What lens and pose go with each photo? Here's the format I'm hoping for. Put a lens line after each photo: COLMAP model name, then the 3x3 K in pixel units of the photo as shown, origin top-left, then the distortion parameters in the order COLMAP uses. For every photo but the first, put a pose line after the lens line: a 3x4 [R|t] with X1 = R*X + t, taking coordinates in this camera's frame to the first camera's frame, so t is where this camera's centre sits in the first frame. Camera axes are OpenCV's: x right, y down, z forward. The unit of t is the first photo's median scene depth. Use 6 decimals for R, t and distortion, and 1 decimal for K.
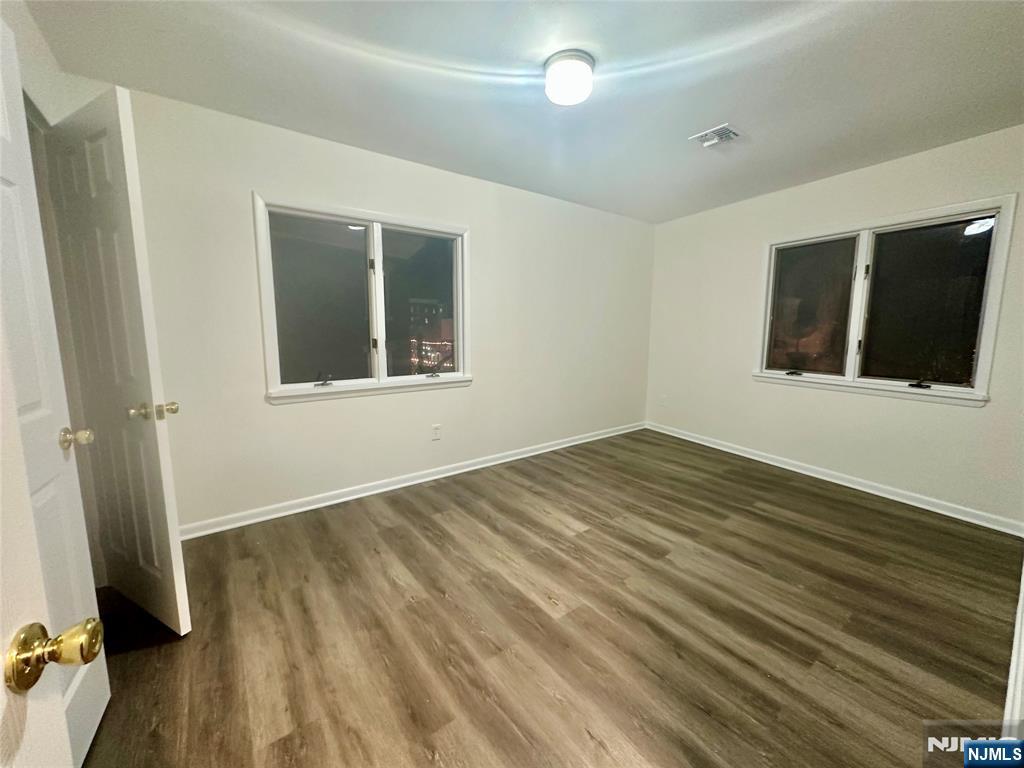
lens RADIAL K [[404.2, 0, 527.6], [0, 404.2, 374.7], [0, 0, 1]] dist [-0.002893, 0.000684]
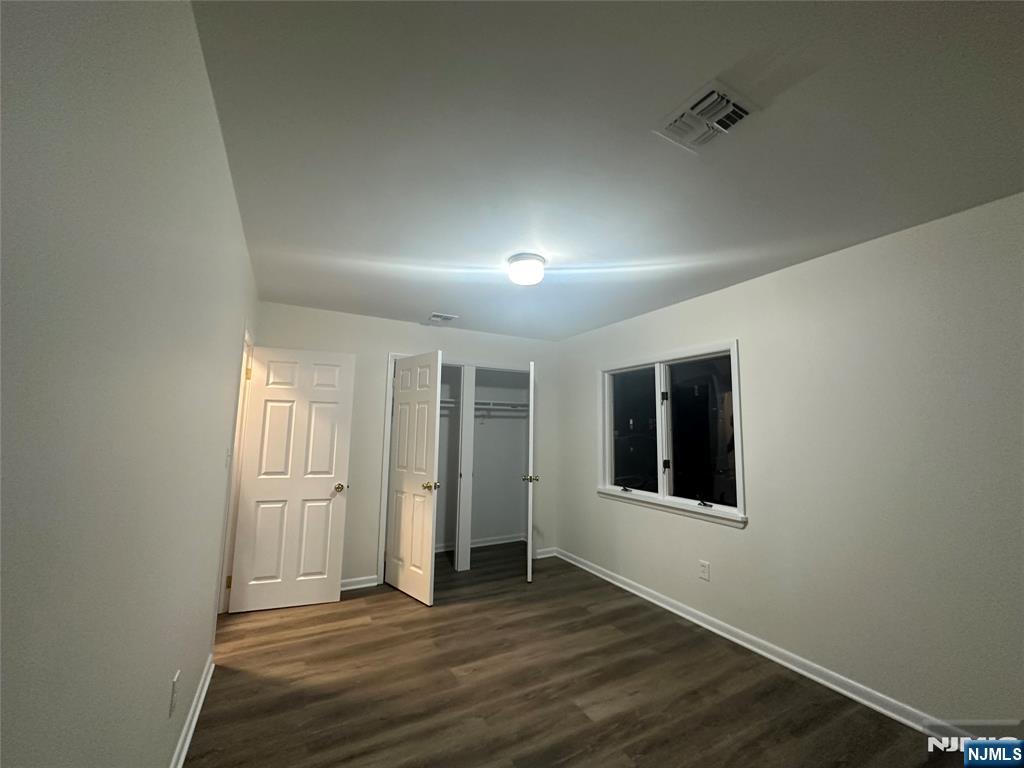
lens RADIAL K [[404.2, 0, 506.5], [0, 404.2, 378.3], [0, 0, 1]] dist [-0.002893, 0.000684]
pose [[-0.173006, -0.134249, -0.975728, 0.990753], [-0.135082, 0.984540, -0.111510, -0.149484], [0.975613, 0.112512, -0.188466, 0.884698]]
